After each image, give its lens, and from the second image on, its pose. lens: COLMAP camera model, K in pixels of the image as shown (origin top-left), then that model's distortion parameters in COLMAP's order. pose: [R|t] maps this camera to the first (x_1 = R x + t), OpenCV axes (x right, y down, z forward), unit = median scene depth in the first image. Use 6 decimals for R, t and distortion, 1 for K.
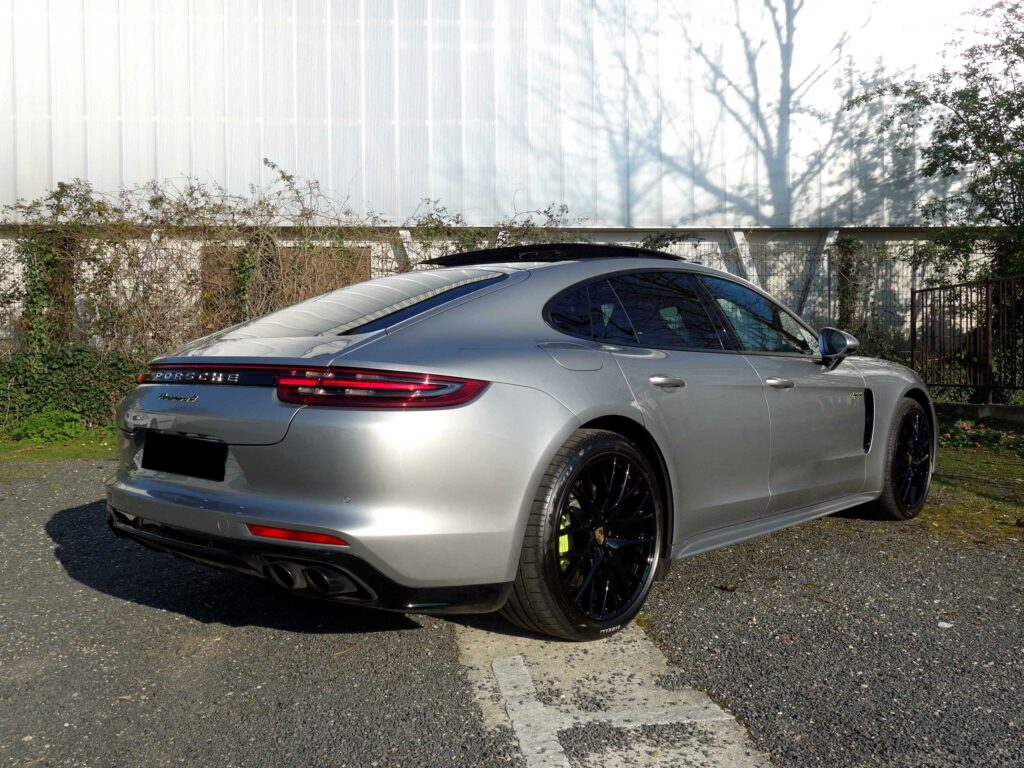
lens RADIAL K [[893.6, 0, 510.7], [0, 893.6, 375.0], [0, 0, 1]] dist [0.006204, -0.003494]
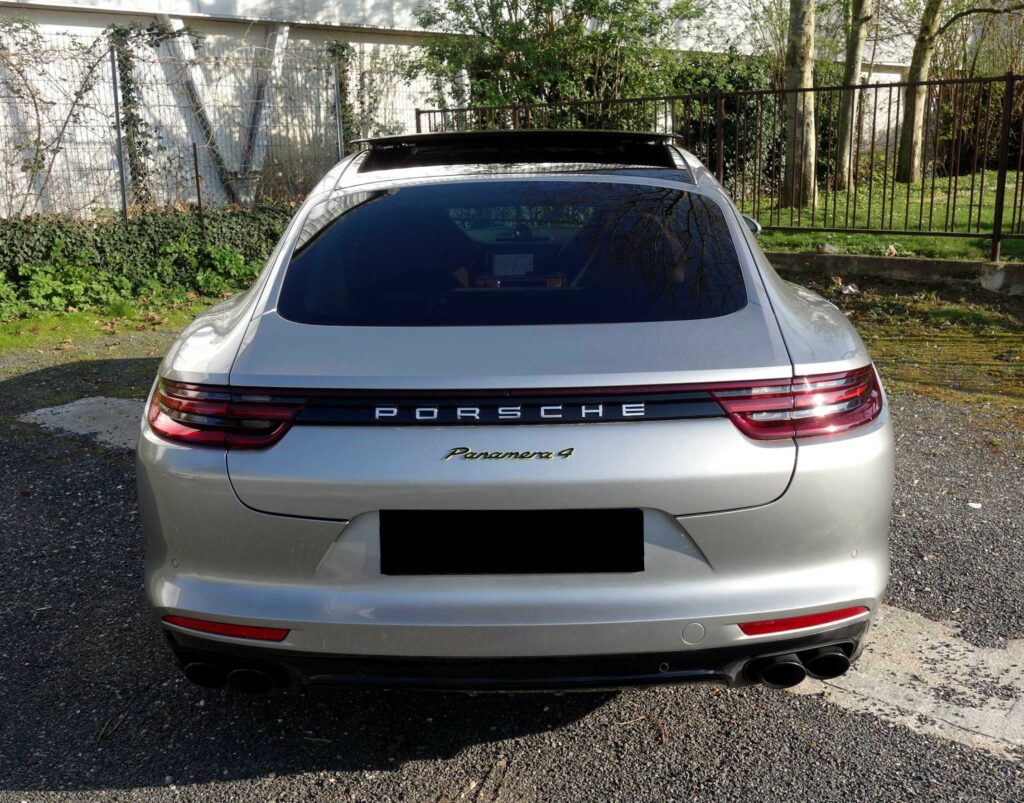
lens RADIAL K [[1025.9, 0, 521.9], [0, 1025.9, 423.9], [0, 0, 1]] dist [0.005886, 0.000000]
pose [[0.739582, -0.182673, 0.647803, -0.218083], [0.025071, 0.969274, 0.244701, -0.043094], [-0.672599, -0.164735, 0.721438, 0.139264]]
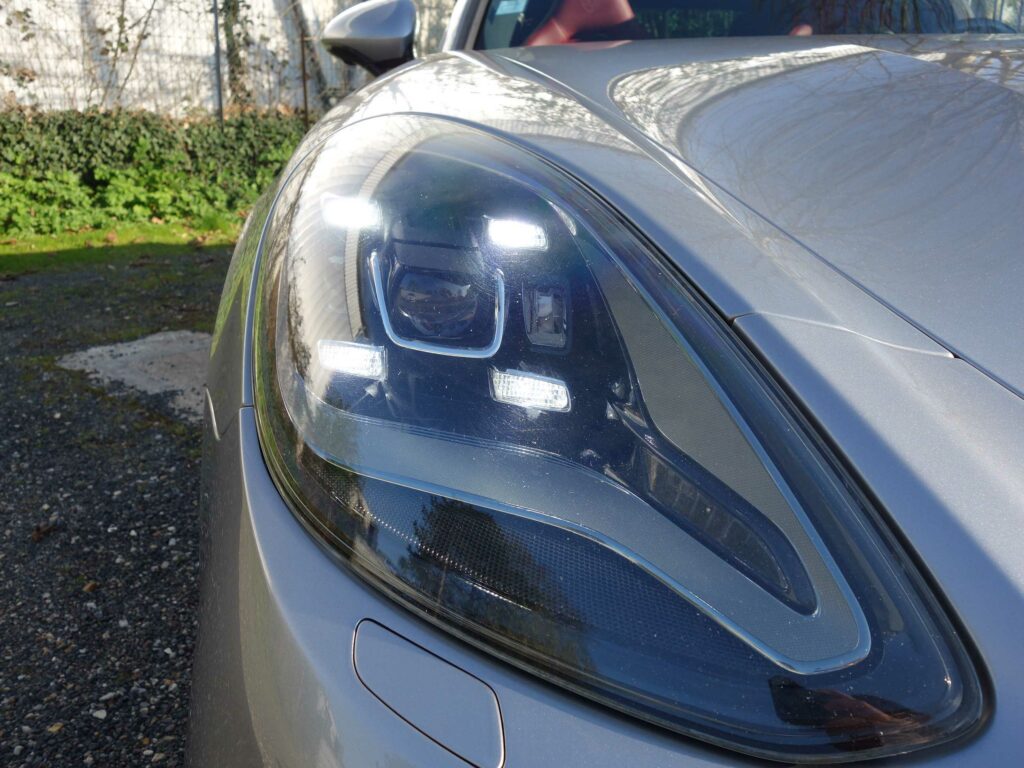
lens RADIAL K [[893.6, 0, 515.1], [0, 893.6, 388.6], [0, 0, 1]] dist [0.006204, -0.003494]
pose [[0.772167, -0.179322, 0.609591, -0.134598], [0.002735, 0.960282, 0.279019, 0.001548], [-0.635414, -0.213782, 0.741988, 0.369733]]
